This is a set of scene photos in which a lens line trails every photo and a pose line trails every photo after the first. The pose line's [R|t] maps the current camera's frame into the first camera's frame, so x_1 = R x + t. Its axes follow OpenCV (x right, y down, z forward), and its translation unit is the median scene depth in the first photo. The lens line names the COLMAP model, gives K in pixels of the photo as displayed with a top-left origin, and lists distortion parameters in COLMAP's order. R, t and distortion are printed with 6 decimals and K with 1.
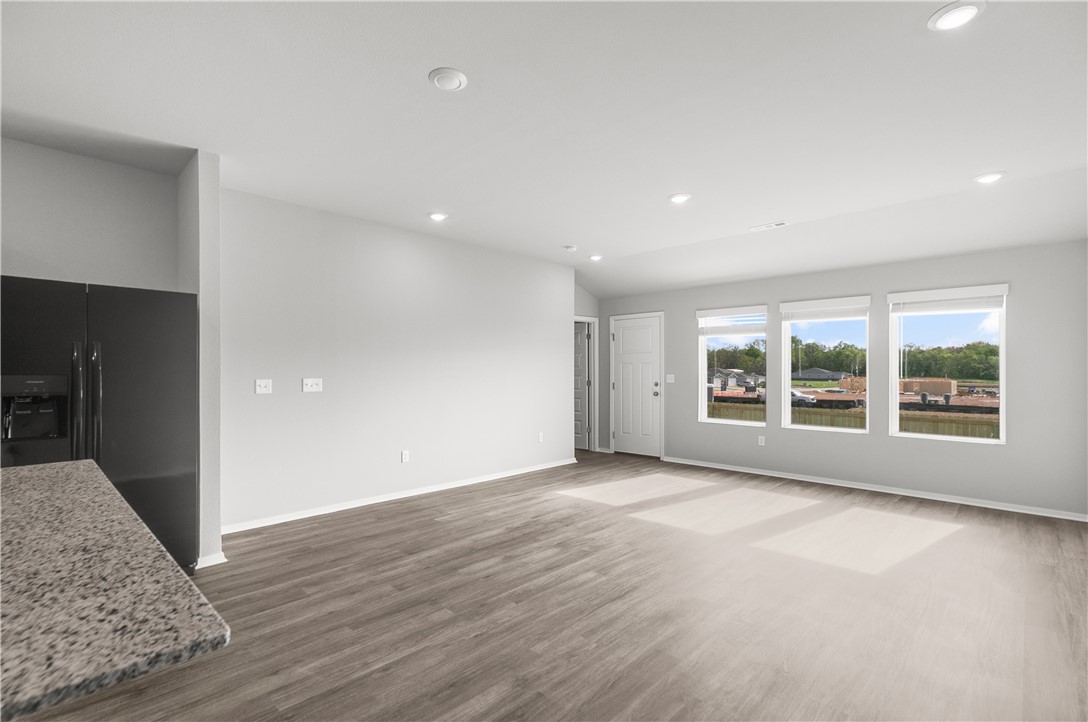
lens RADIAL K [[494.6, 0, 545.6], [0, 494.6, 366.5], [0, 0, 1]] dist [0.010035, -0.000619]
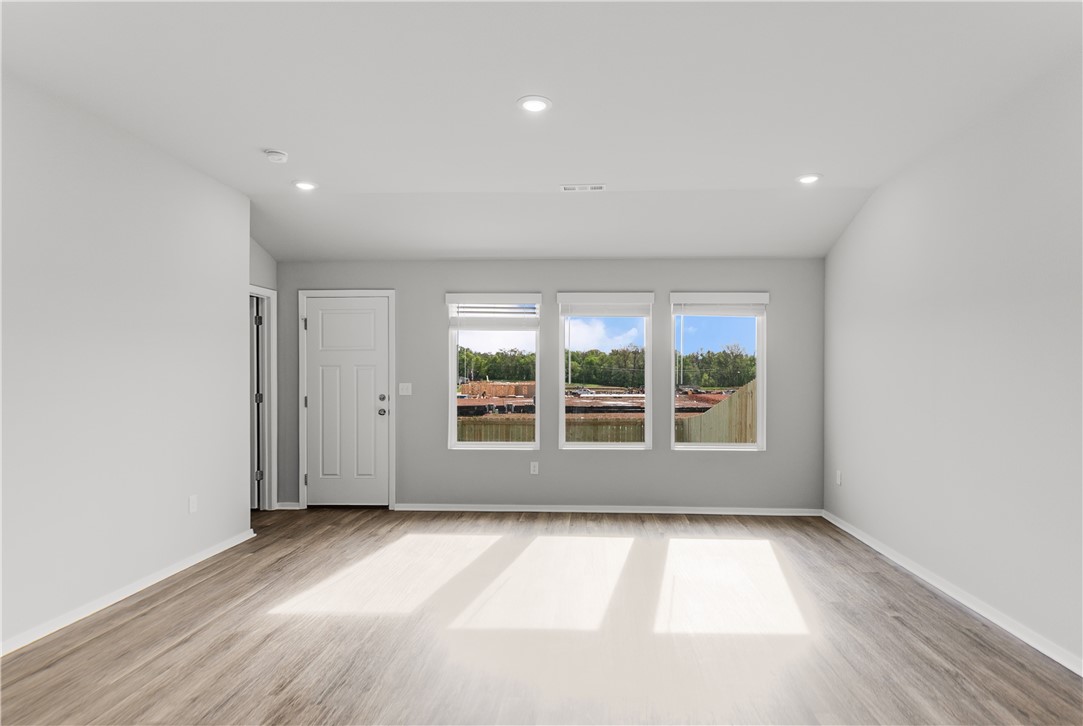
lens RADIAL K [[574.2, 0, 552.2], [0, 574.2, 378.4], [0, 0, 1]] dist [-0.002197, 0.000099]
pose [[0.747851, -0.005137, 0.663846, -0.121700], [-0.004932, 0.999899, 0.013293, -0.001793], [-0.663848, -0.013215, 0.747751, 0.268613]]
